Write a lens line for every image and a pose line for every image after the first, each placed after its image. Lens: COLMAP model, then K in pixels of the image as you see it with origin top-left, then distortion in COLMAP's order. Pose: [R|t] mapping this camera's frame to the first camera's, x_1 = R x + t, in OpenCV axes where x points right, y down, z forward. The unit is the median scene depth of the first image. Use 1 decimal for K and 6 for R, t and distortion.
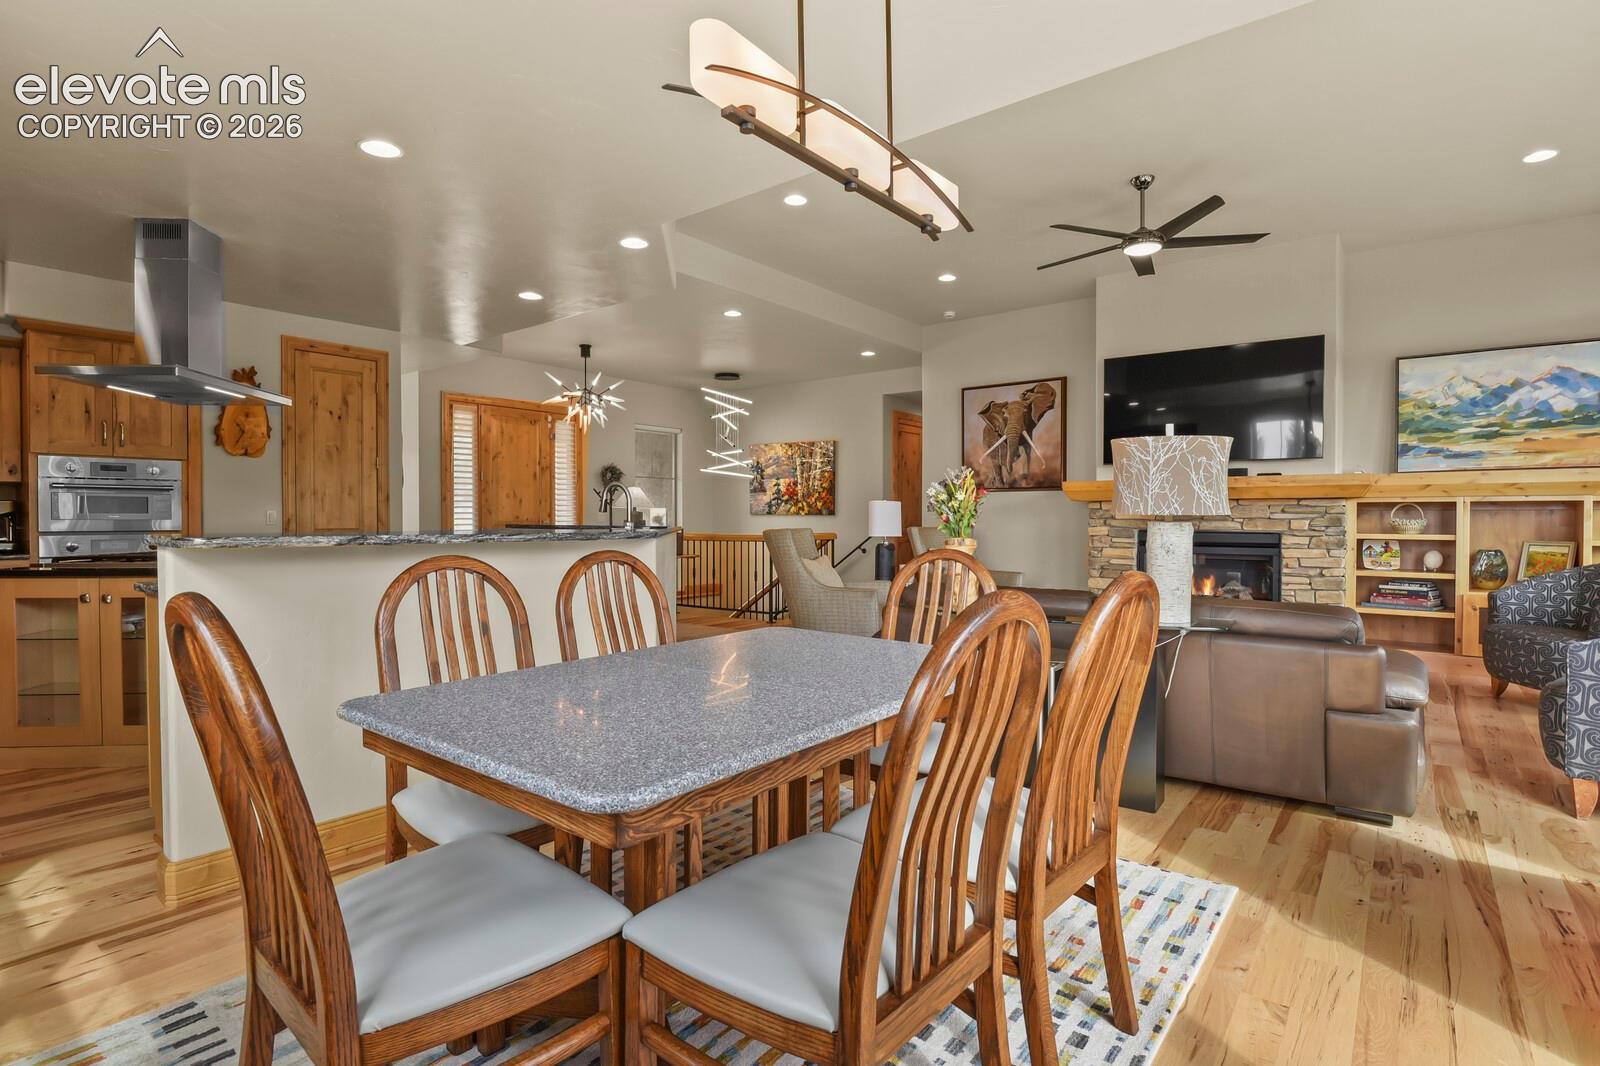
lens RADIAL K [[780.4, 0, 805.8], [0, 780.4, 526.2], [0, 0, 1]] dist [-0.000011, -0.011694]
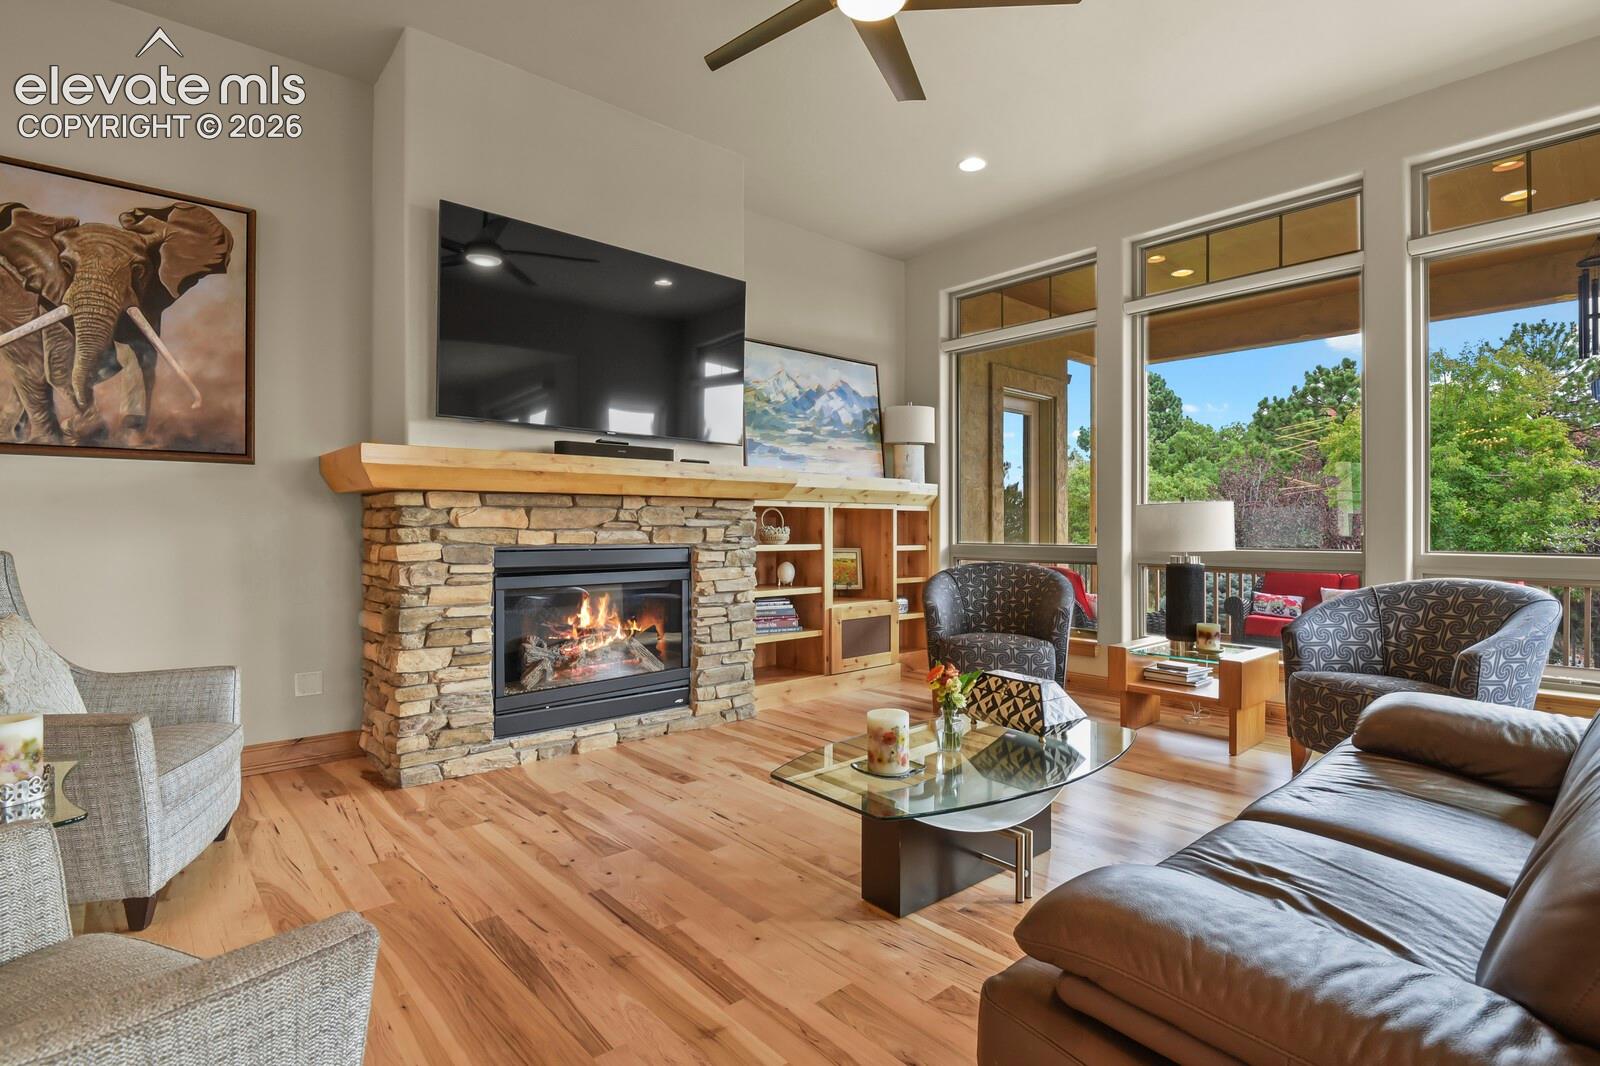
lens RADIAL K [[780.4, 0, 805.8], [0, 780.4, 526.2], [0, 0, 1]] dist [-0.000011, -0.011694]
pose [[0.177236, 0.000821, 0.984168, -0.061198], [0.012301, 0.999920, -0.003049, -0.006383], [-0.984092, 0.012647, 0.177211, 0.755308]]
